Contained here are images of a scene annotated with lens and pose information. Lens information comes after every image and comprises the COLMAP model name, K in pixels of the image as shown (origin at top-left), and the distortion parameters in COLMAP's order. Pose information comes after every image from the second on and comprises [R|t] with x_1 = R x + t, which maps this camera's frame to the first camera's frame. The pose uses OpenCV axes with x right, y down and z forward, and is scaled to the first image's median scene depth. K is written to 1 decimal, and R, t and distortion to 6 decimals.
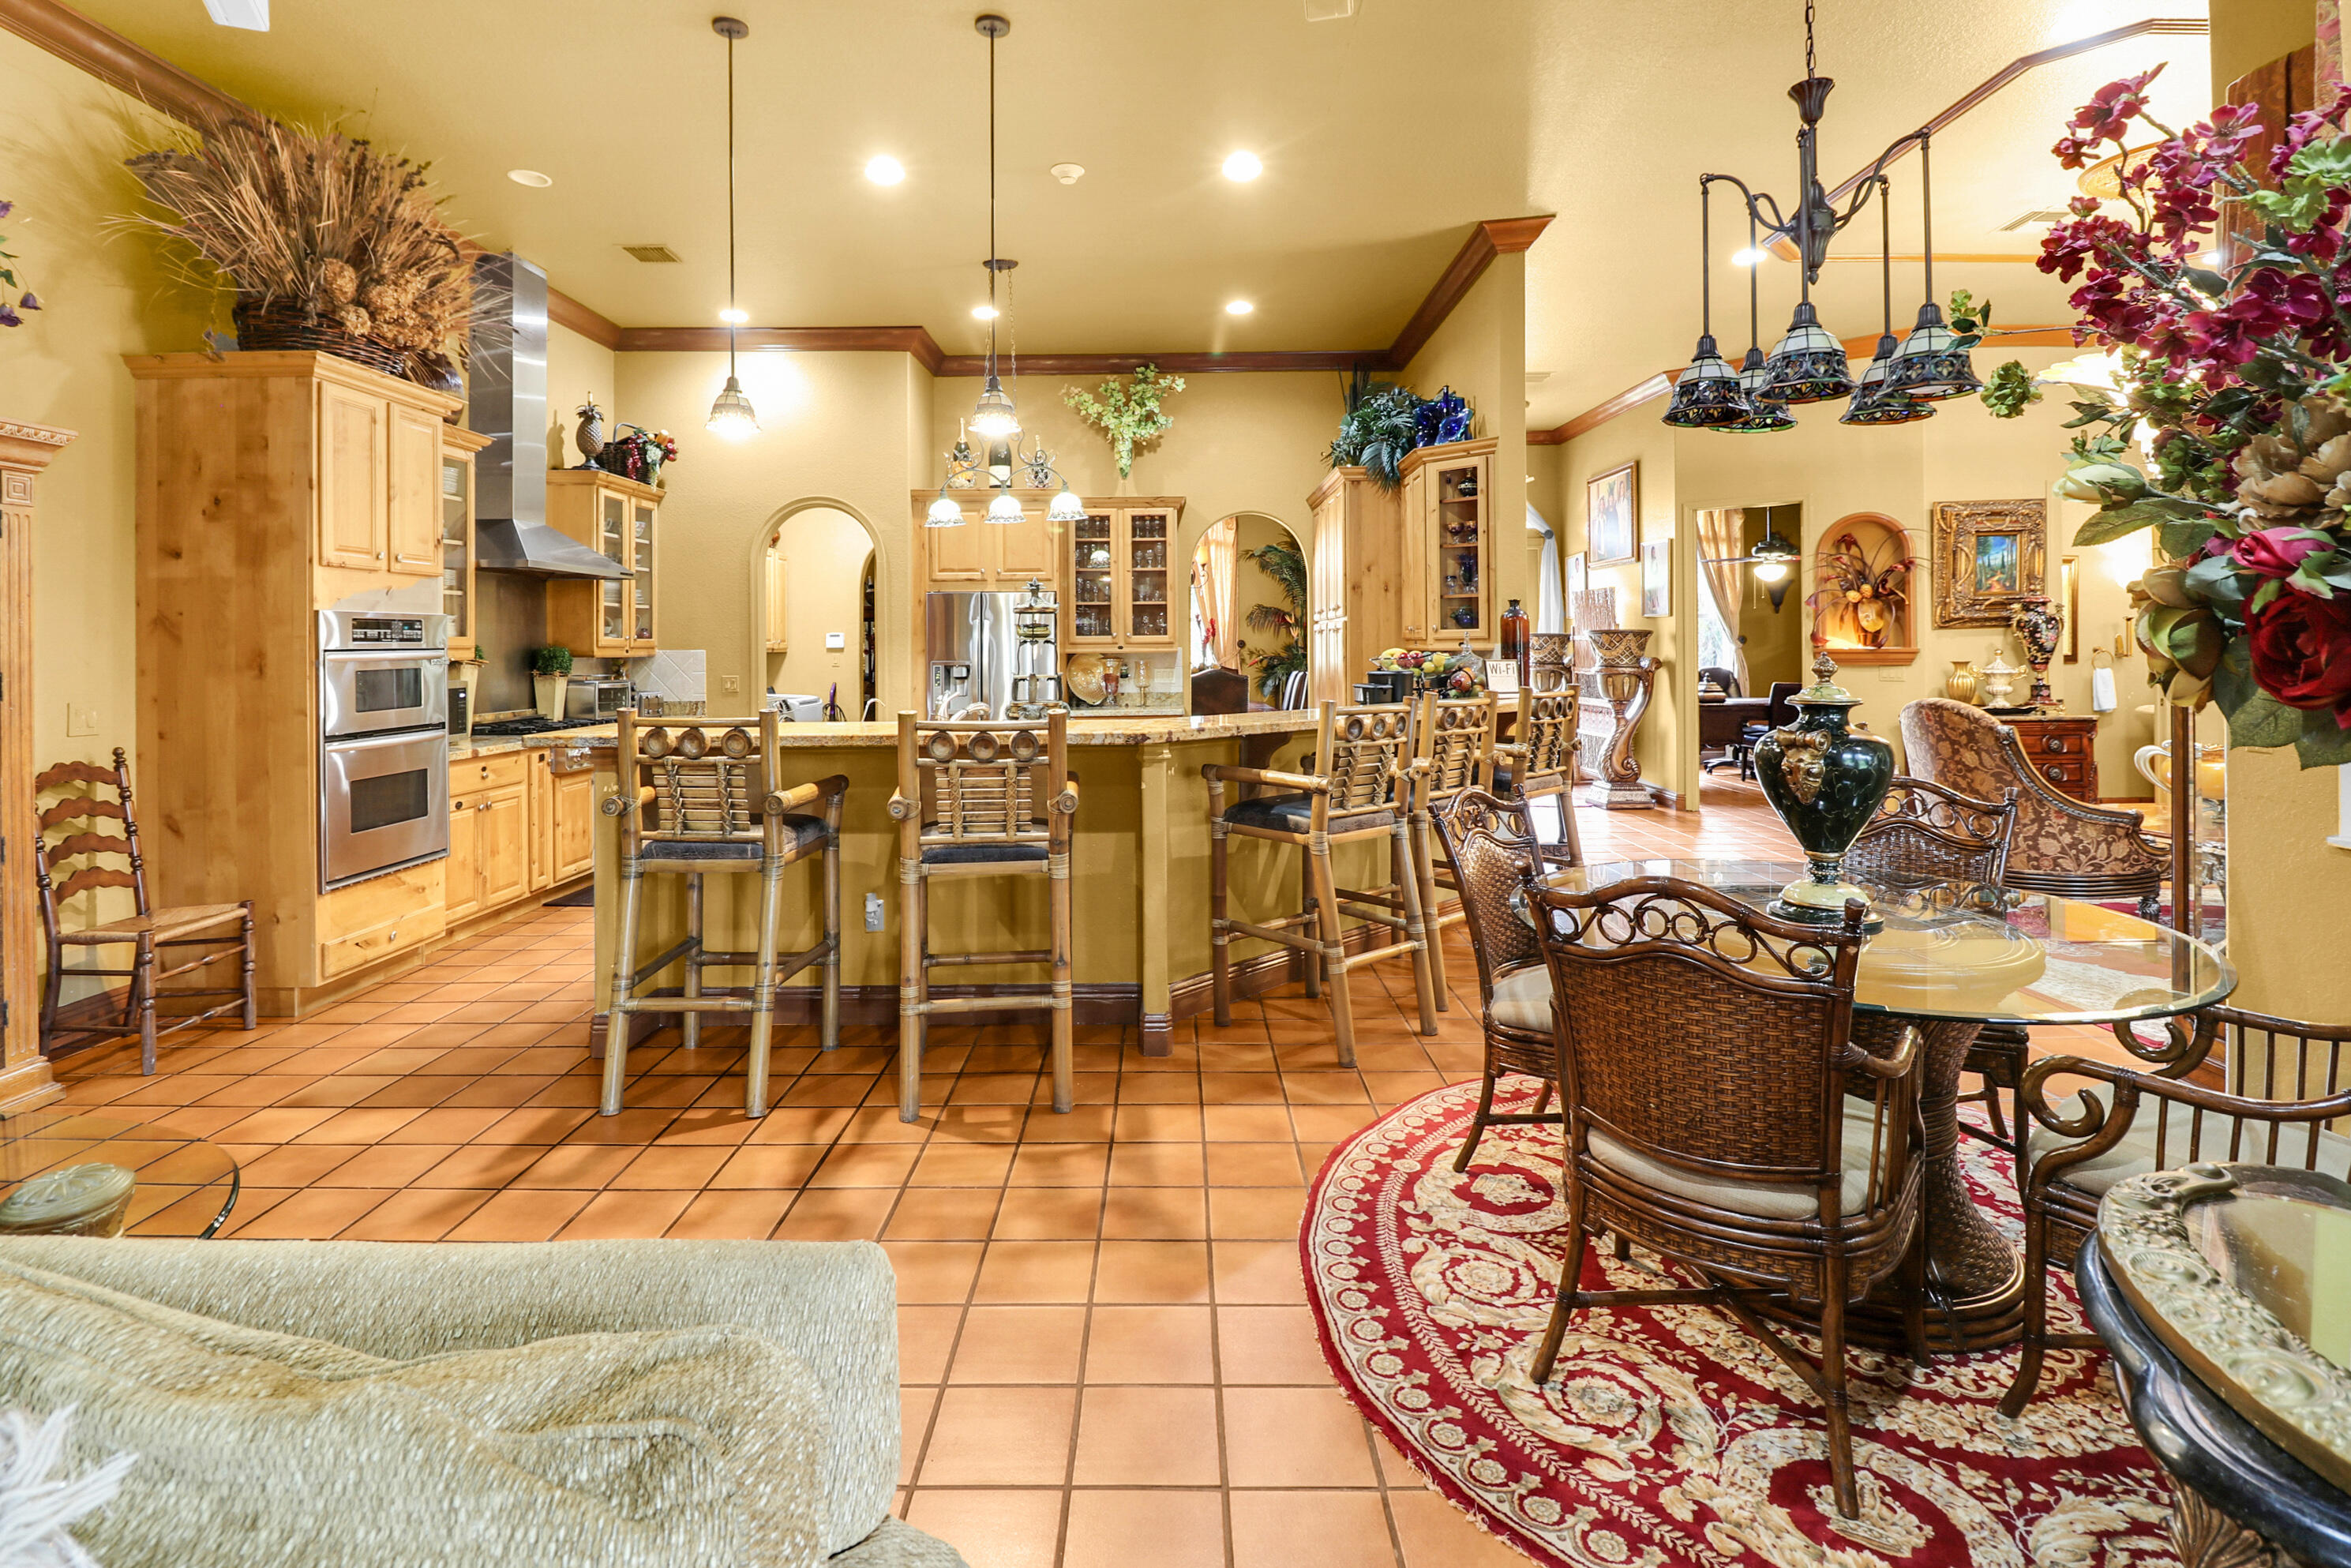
lens RADIAL K [[1161.7, 0, 1170.6], [0, 1161.7, 807.4], [0, 0, 1]] dist [0.001712, -0.000089]
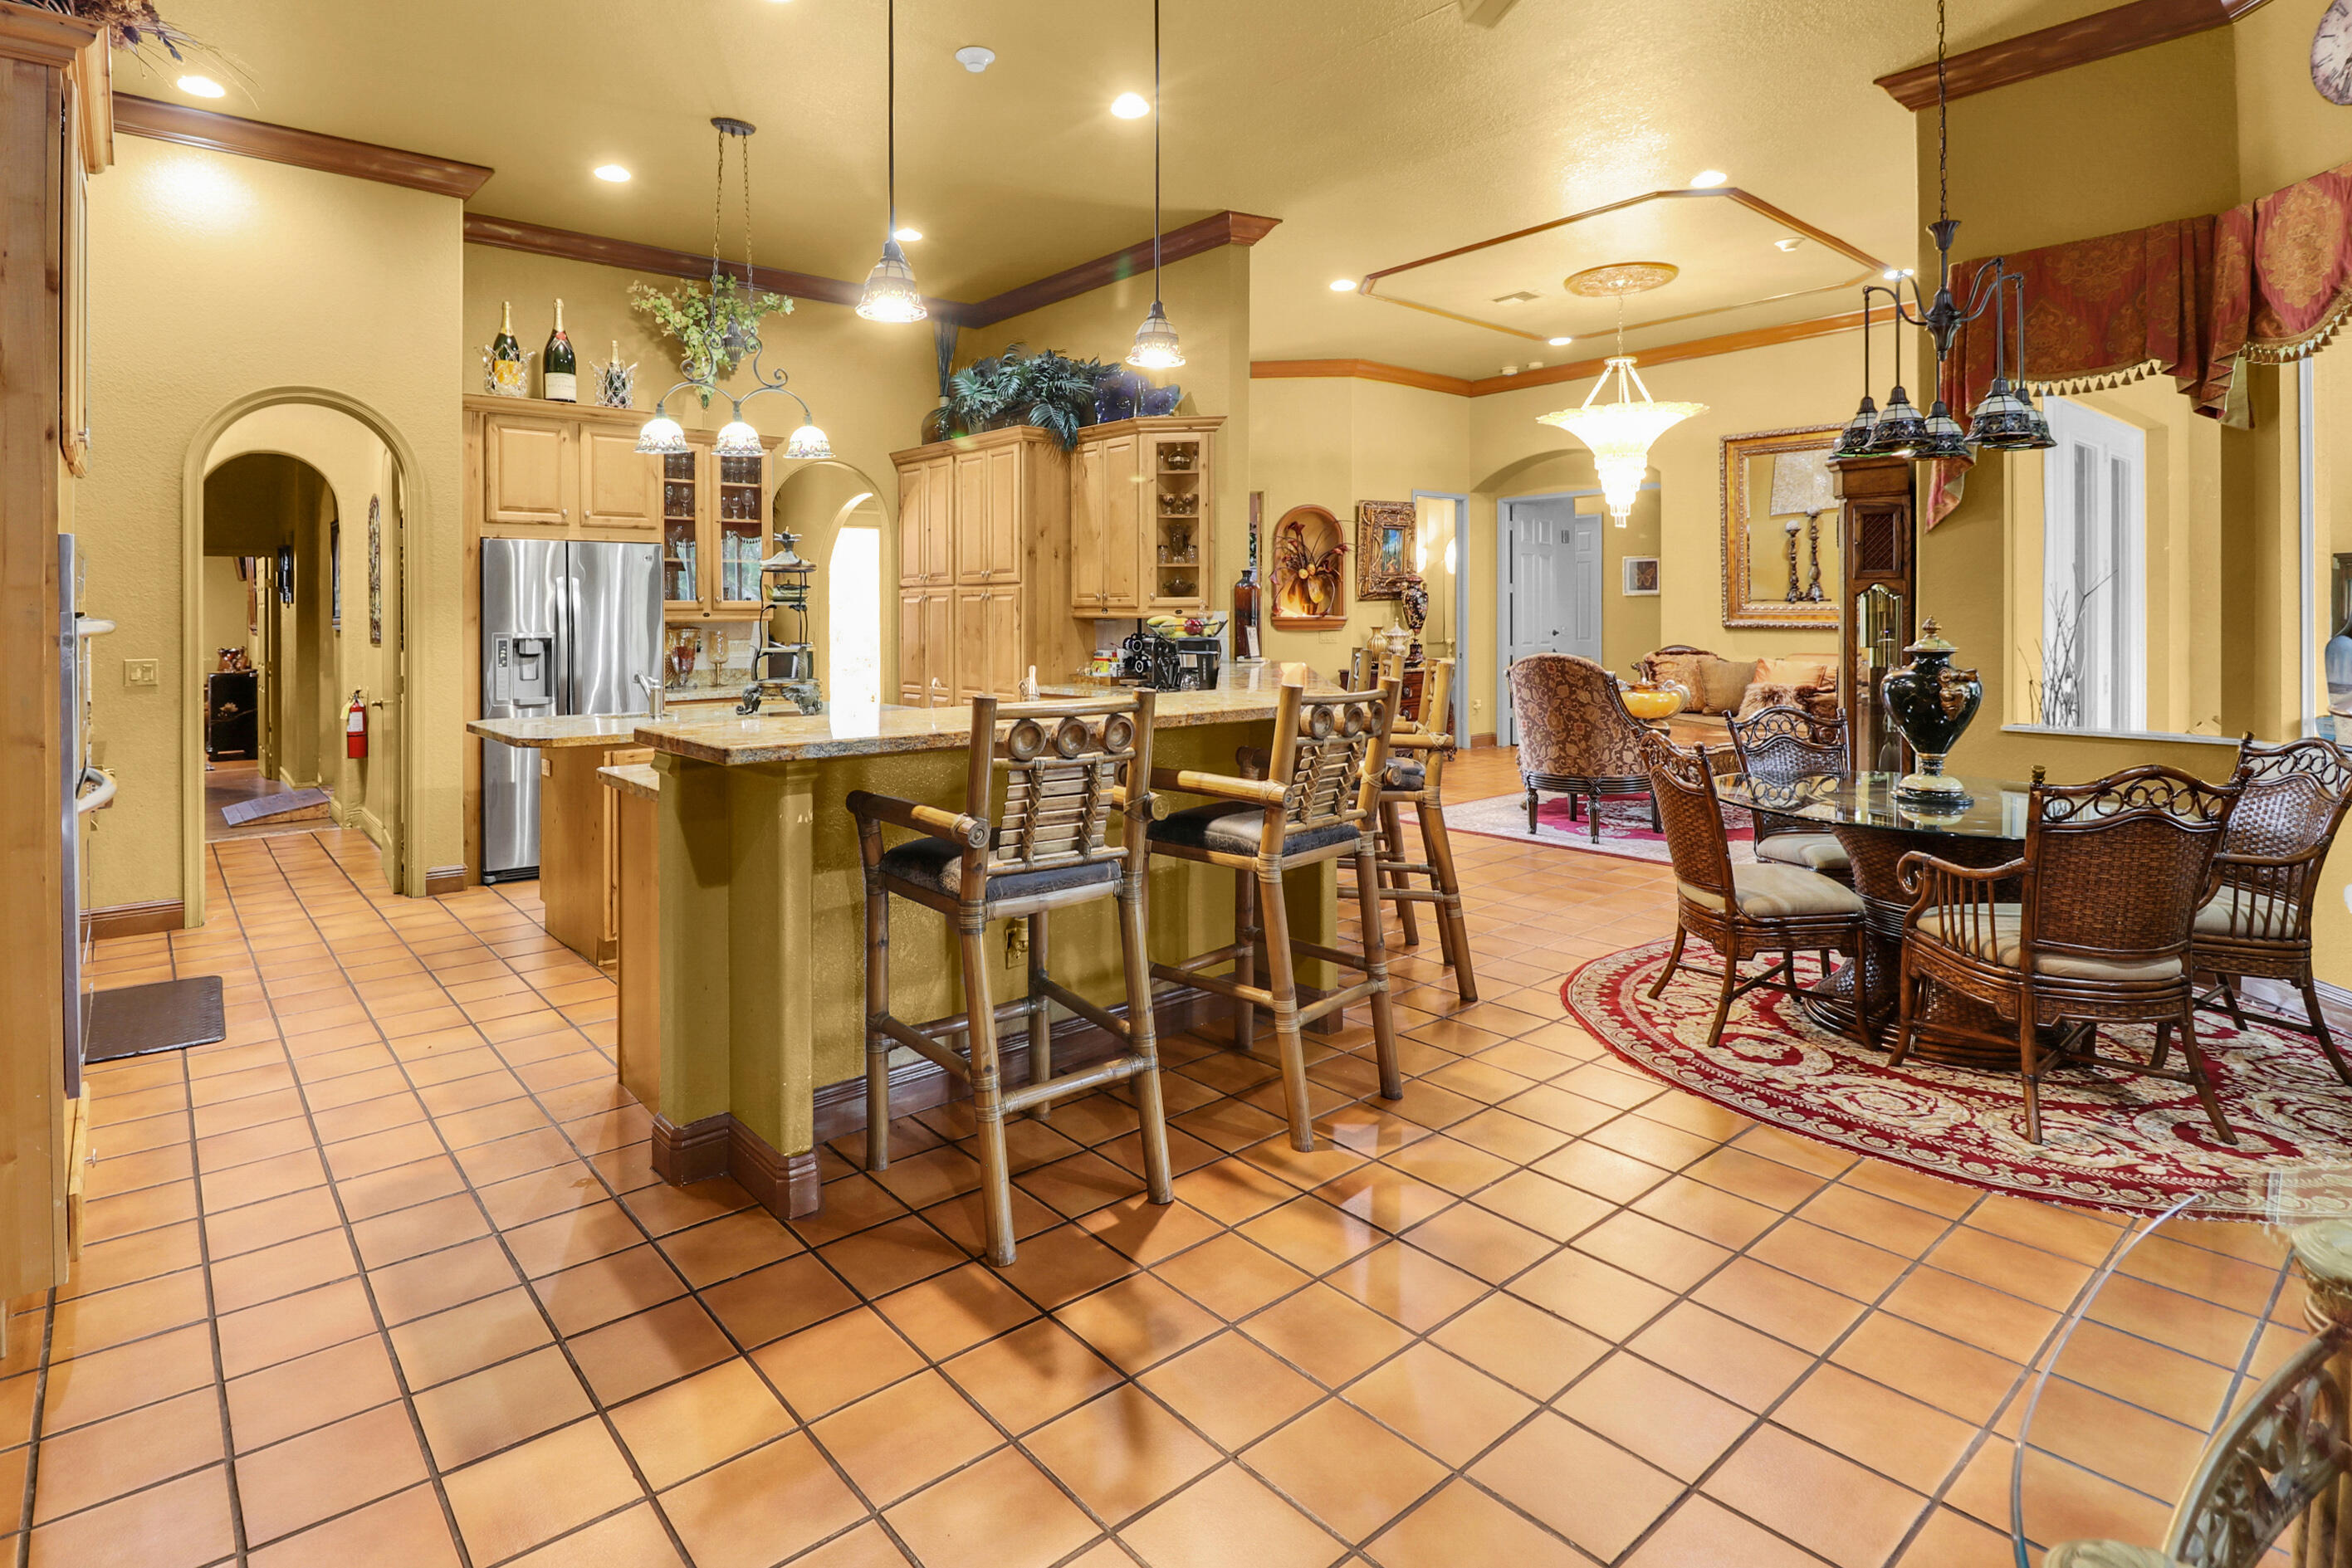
lens RADIAL K [[1198.0, 0, 1176.0], [0, 1198.0, 784.0], [0, 0, 1]] dist [0.002207, -0.014245]
pose [[0.758868, -0.089395, 0.645080, -0.389212], [0.088851, 0.995484, 0.033430, -0.020117], [-0.645155, 0.031947, 0.763383, 0.164318]]
